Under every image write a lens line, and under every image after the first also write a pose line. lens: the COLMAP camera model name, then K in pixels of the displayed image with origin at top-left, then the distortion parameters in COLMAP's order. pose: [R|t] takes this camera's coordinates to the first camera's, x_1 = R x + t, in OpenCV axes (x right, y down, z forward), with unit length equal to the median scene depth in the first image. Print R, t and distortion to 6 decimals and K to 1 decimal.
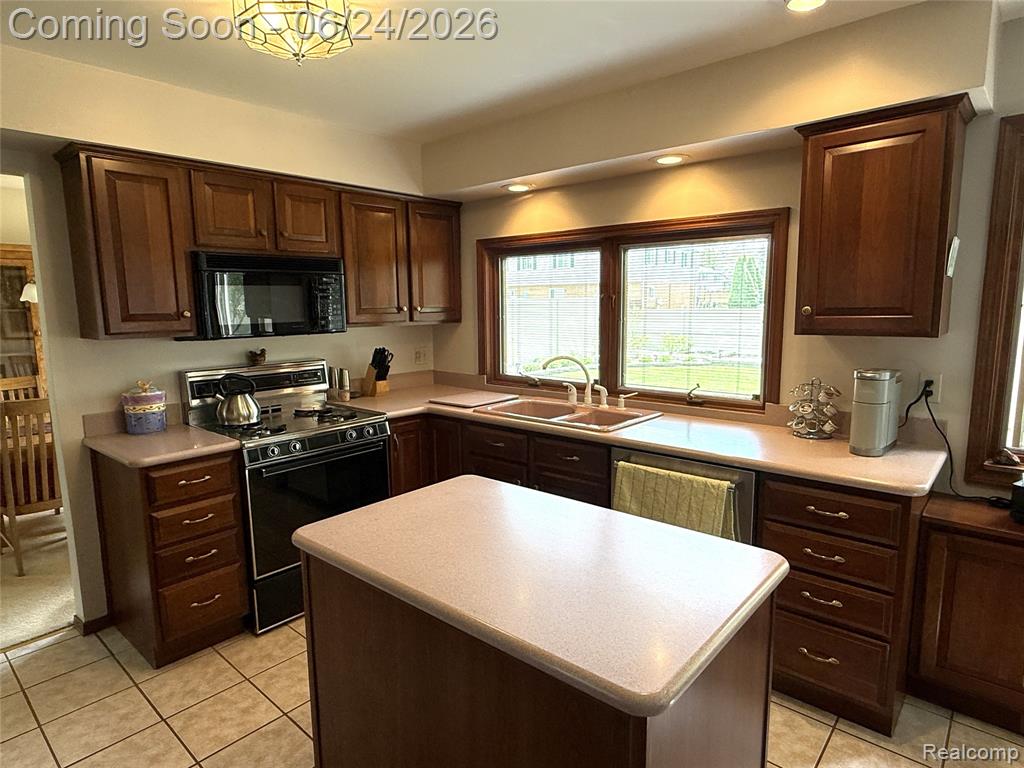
lens RADIAL K [[591.1, 0, 512.0], [0, 591.1, 384.0], [0, 0, 1]] dist [-0.001906, 0.000075]
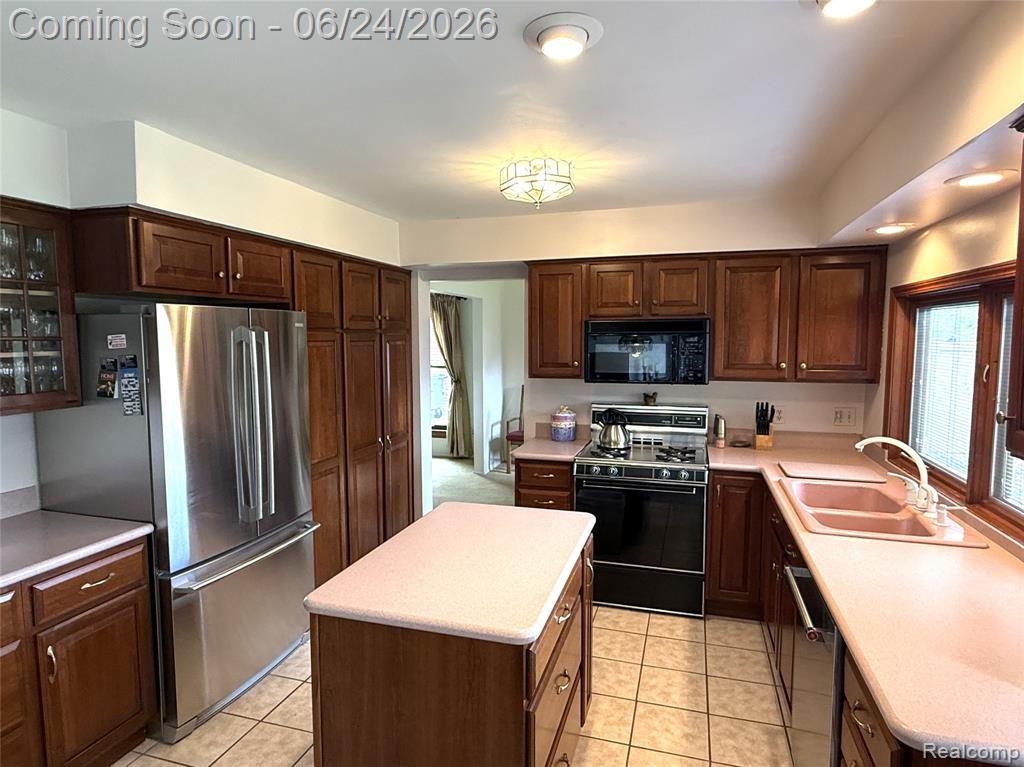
lens RADIAL K [[591.1, 0, 512.0], [0, 591.1, 383.5], [0, 0, 1]] dist [-0.001906, 0.000075]
pose [[0.413242, 0.086336, -0.906519, 0.585406], [-0.128197, 0.991097, 0.035952, -0.085000], [0.901552, 0.101357, 0.420631, 0.210440]]
